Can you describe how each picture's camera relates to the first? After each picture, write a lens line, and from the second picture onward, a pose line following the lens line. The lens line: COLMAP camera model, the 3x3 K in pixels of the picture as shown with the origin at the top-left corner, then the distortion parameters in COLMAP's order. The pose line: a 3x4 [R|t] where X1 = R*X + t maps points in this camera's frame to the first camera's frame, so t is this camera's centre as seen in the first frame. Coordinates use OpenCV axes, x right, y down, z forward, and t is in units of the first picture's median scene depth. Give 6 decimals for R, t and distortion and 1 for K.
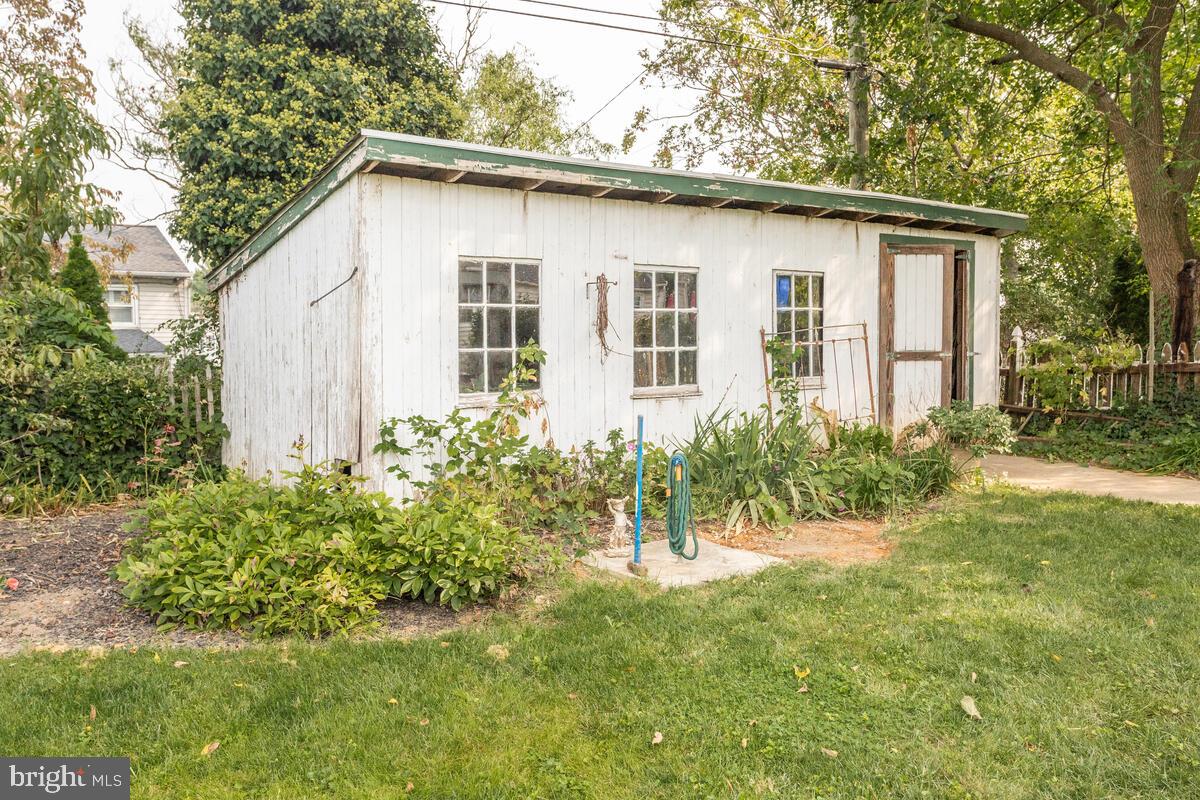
lens RADIAL K [[1104.6, 0, 600.0], [0, 1104.6, 400.0], [0, 0, 1]] dist [-0.000753, 0.000836]
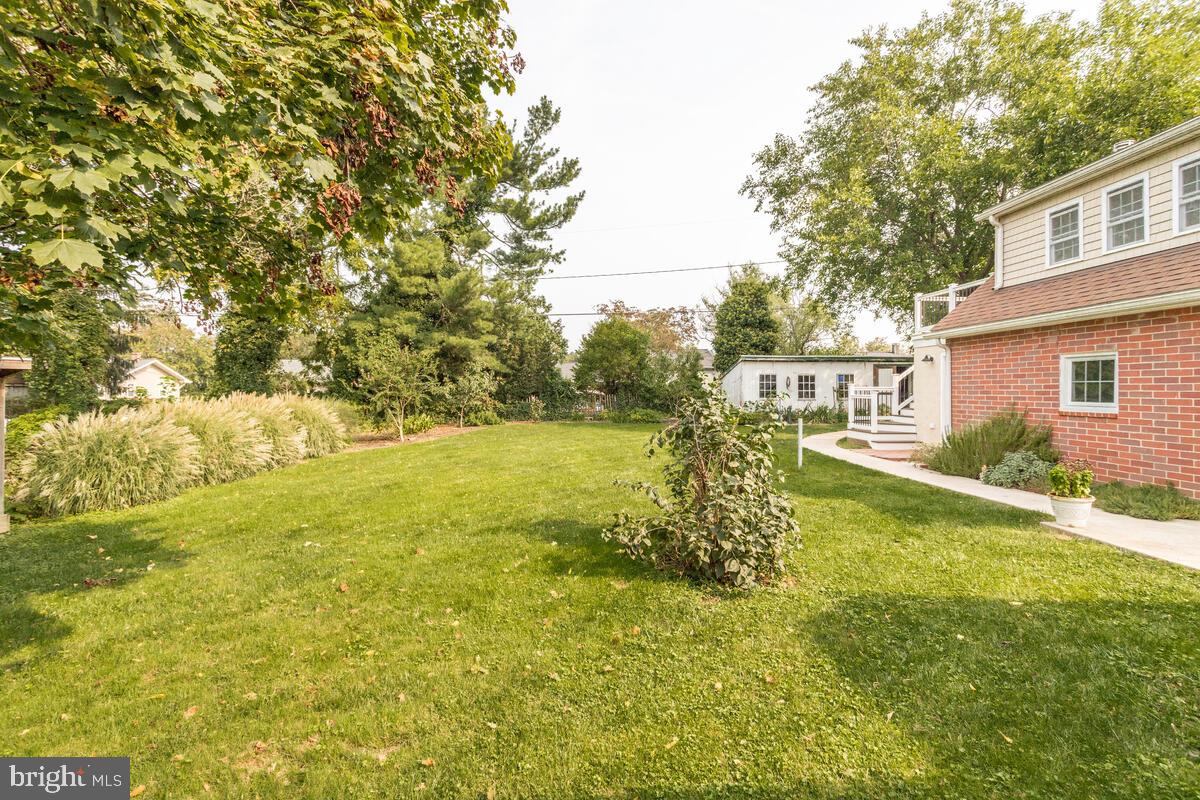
lens RADIAL K [[595.6, 0, 600.9], [0, 595.6, 389.4], [0, 0, 1]] dist [-0.000311, 0.000017]
pose [[0.850717, 0.007421, -0.525572, 0.661790], [-0.035396, 0.998439, -0.043195, 0.093055], [0.524431, 0.055350, 0.849652, -1.709959]]
